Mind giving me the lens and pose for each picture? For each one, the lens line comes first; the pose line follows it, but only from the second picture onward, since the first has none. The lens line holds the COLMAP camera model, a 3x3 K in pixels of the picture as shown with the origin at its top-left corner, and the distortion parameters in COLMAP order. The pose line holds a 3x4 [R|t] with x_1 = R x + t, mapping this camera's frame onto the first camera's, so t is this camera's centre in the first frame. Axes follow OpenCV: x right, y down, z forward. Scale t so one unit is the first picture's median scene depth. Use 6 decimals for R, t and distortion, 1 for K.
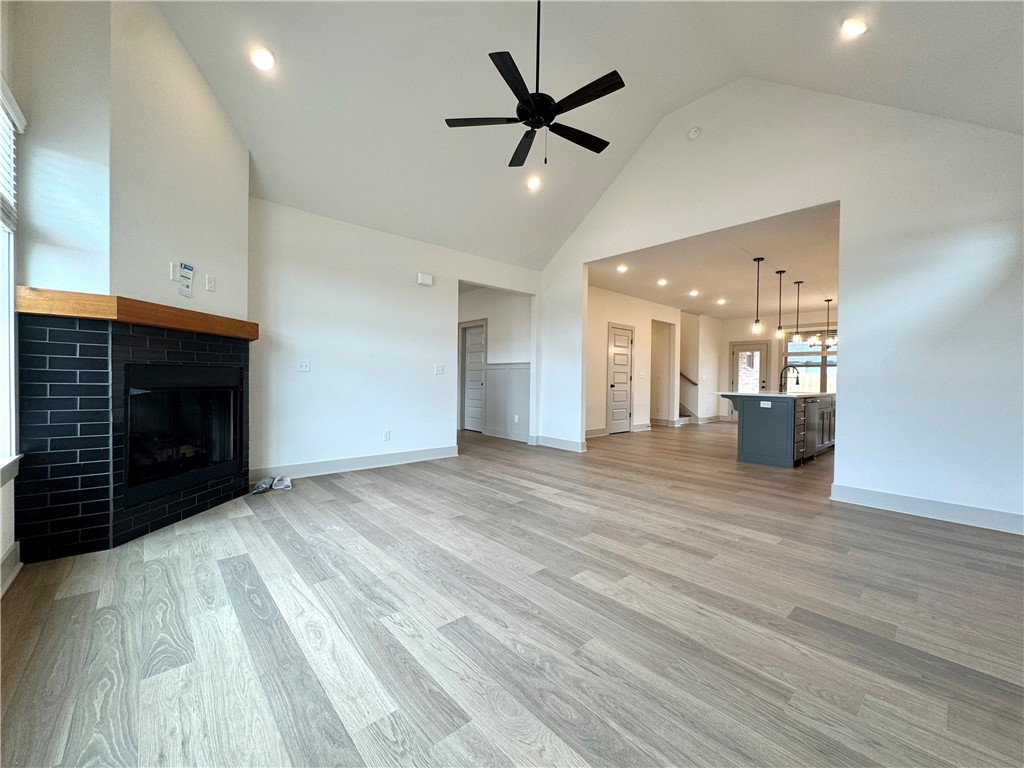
lens RADIAL K [[413.5, 0, 512.0], [0, 413.5, 384.0], [0, 0, 1]] dist [-0.002438, -0.000486]
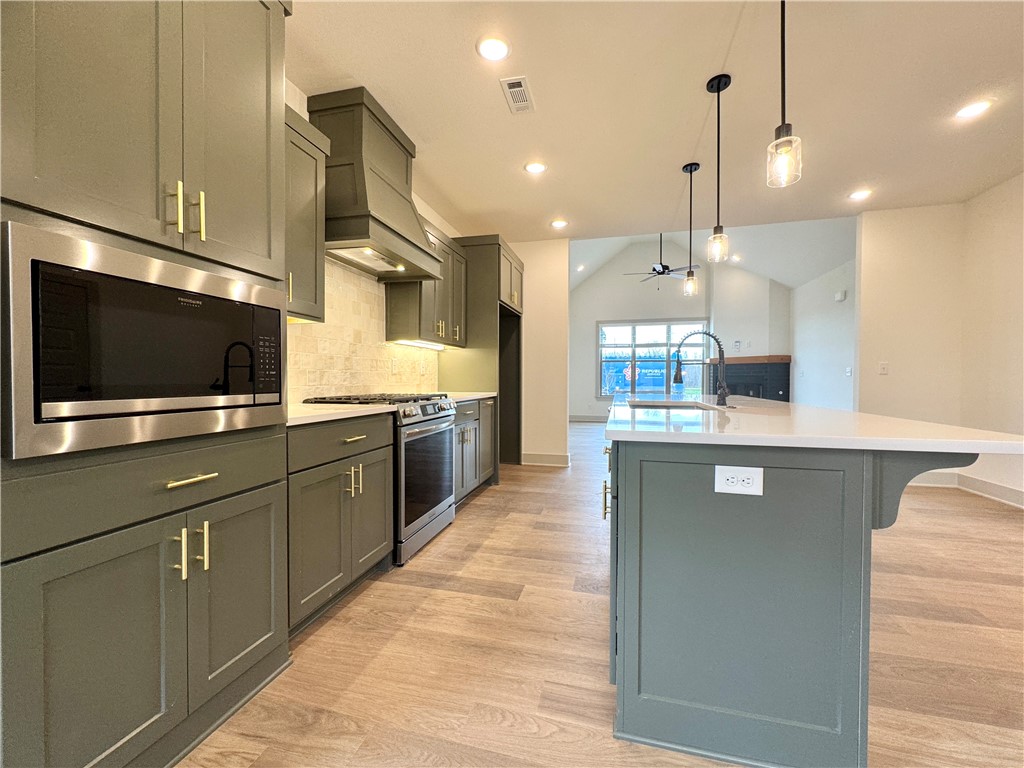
lens RADIAL K [[410.1, 0, 512.0], [0, 410.1, 384.0], [0, 0, 1]] dist [-0.003552, -0.000408]
pose [[-0.834982, -0.009612, -0.550194, 1.763660], [-0.022605, 0.999603, 0.016843, -0.001349], [0.549813, 0.026501, -0.834867, 2.121830]]
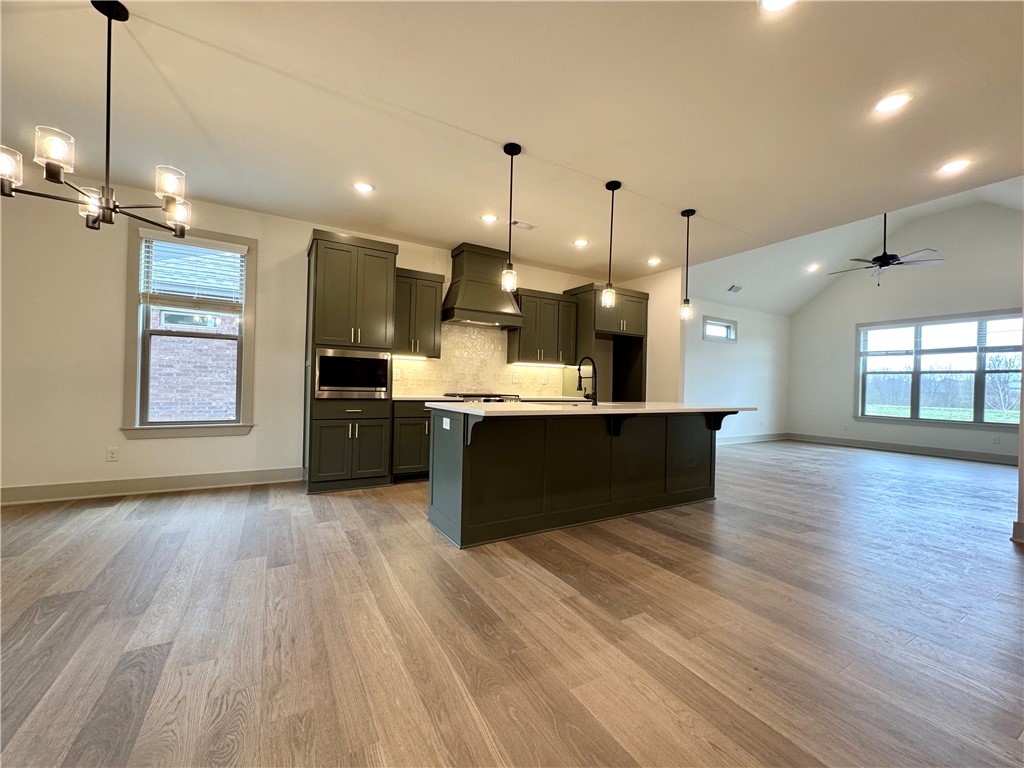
lens RADIAL K [[410.1, 0, 512.0], [0, 410.1, 384.0], [0, 0, 1]] dist [-0.003552, -0.000408]
pose [[-0.979300, -0.039216, 0.198580, 1.163405], [-0.037082, 0.999208, 0.014458, -0.021451], [-0.198990, 0.006795, -0.979978, 2.724869]]
